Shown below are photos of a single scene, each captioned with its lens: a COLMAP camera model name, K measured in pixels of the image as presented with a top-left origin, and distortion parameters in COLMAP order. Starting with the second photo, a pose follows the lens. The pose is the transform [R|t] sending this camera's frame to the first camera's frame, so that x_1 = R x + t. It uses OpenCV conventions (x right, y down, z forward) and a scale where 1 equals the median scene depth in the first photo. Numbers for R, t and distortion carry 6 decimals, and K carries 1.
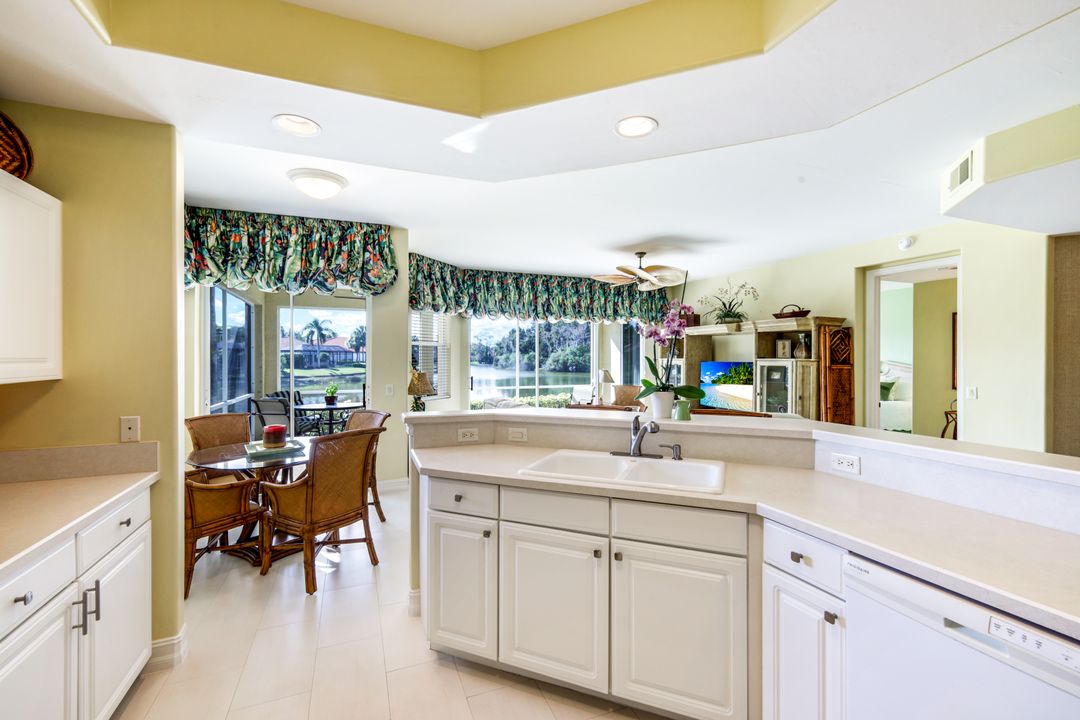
lens RADIAL K [[469.4, 0, 545.2], [0, 469.4, 356.5], [0, 0, 1]] dist [0.005664, -0.000393]
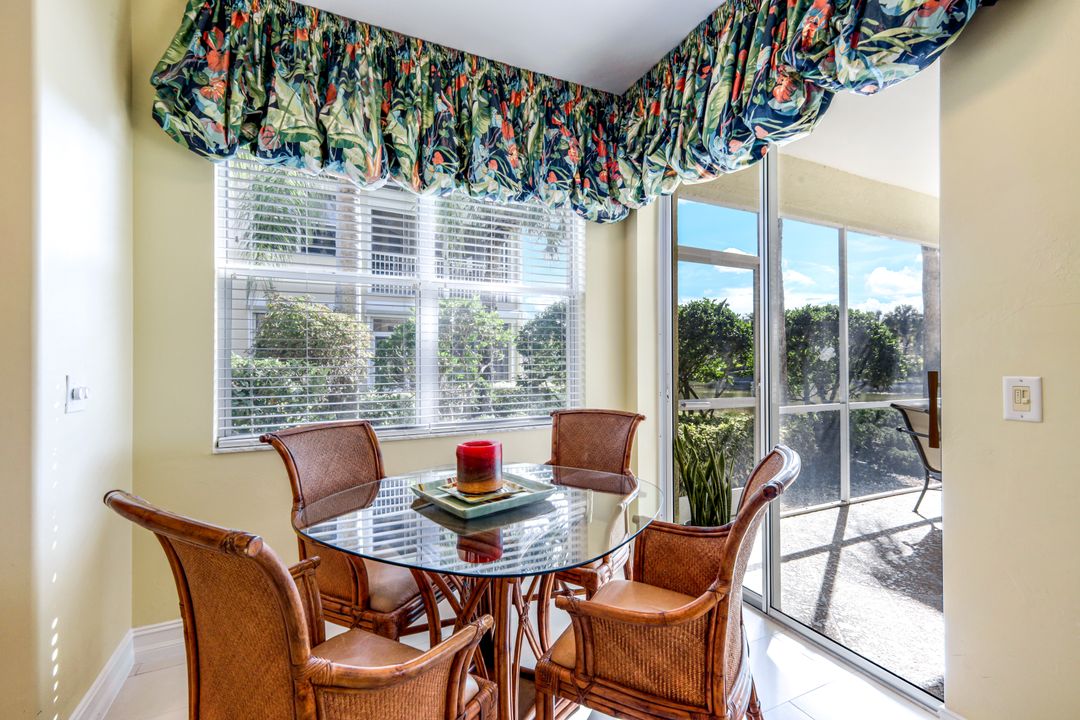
lens RADIAL K [[469.4, 0, 539.4], [0, 469.4, 355.7], [0, 0, 1]] dist [0.005664, -0.000393]
pose [[0.059109, -0.017703, -0.998095, -0.067957], [0.007095, 0.999825, -0.017313, 0.038707], [0.998226, -0.006059, 0.059224, 0.546474]]
